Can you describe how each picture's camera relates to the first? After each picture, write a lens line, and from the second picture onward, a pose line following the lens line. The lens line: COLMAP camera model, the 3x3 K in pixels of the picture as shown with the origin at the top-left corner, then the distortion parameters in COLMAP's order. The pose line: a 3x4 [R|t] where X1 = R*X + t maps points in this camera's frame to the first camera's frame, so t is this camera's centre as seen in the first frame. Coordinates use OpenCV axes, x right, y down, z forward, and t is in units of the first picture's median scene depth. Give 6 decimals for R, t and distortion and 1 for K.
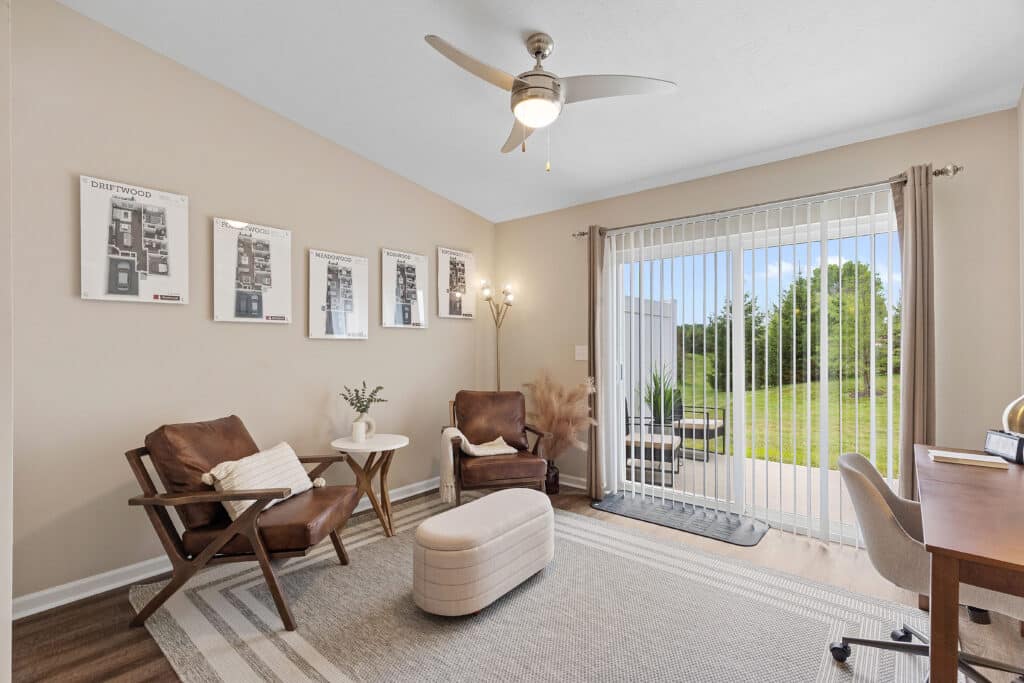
lens RADIAL K [[466.1, 0, 505.9], [0, 466.1, 339.5], [0, 0, 1]] dist [0.000124, -0.000015]
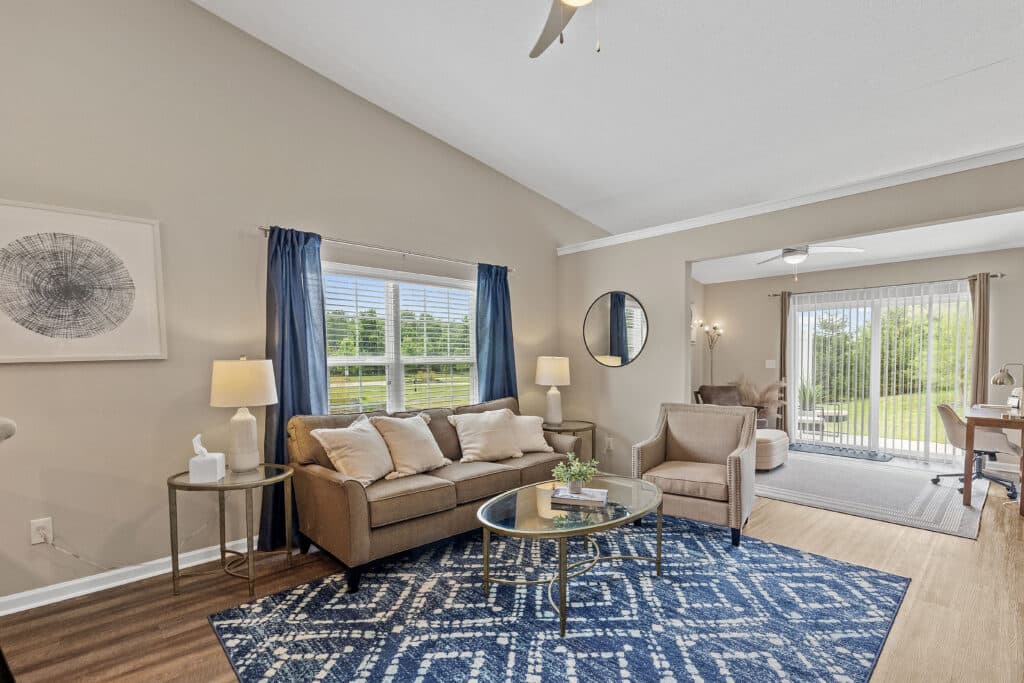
lens RADIAL K [[473.6, 0, 504.9], [0, 473.6, 373.1], [0, 0, 1]] dist [0.006069, 0.000512]
pose [[0.993640, -0.000611, -0.112605, -0.682552], [0.004868, 0.999284, 0.037532, -0.009093], [0.112501, -0.037841, 0.992931, -0.939119]]
